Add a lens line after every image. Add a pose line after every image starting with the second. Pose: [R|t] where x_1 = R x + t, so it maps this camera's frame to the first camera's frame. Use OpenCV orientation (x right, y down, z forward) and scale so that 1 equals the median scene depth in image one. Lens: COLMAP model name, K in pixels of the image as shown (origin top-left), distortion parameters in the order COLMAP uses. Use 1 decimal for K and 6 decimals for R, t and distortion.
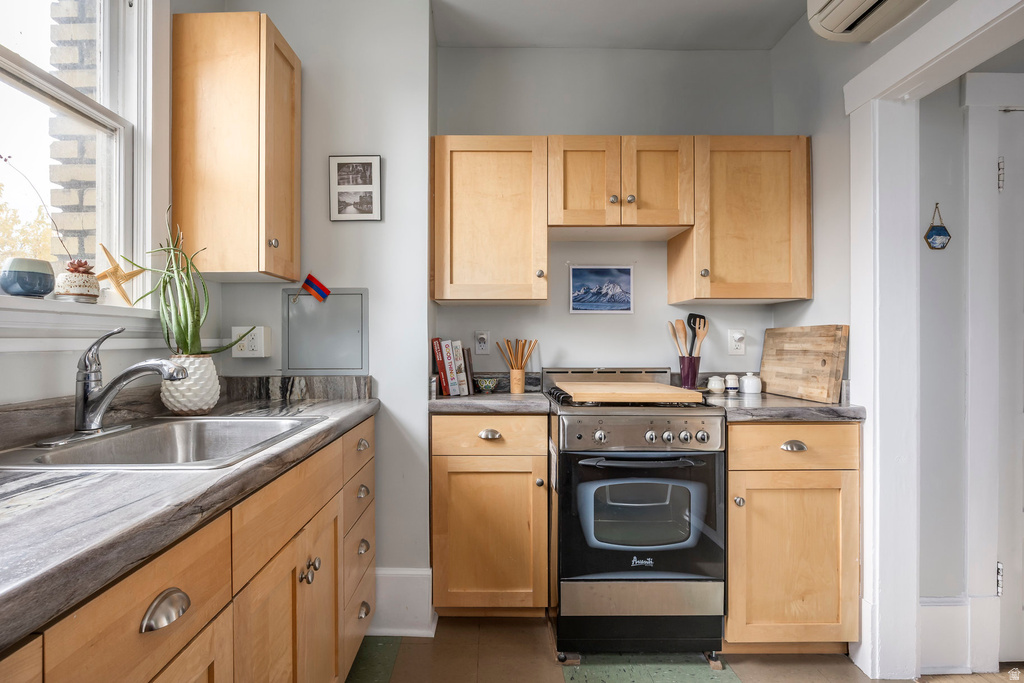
lens RADIAL K [[525.1, 0, 512.0], [0, 525.1, 341.5], [0, 0, 1]] dist [-0.002000, -0.000347]
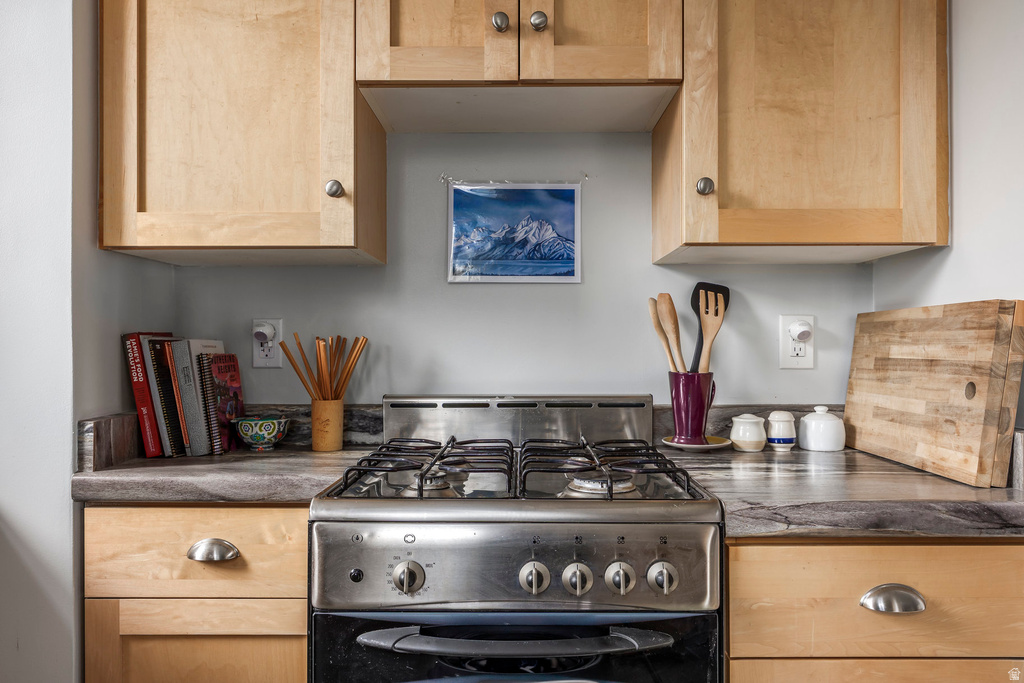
lens RADIAL K [[799.0, 0, 512.0], [0, 799.0, 341.5], [0, 0, 1]] dist [0.004913, -0.000841]
pose [[0.999948, -0.000615, -0.010227, 0.207899], [0.000604, 0.999999, -0.001108, 0.001647], [0.010227, 0.001102, 0.999947, 0.316386]]
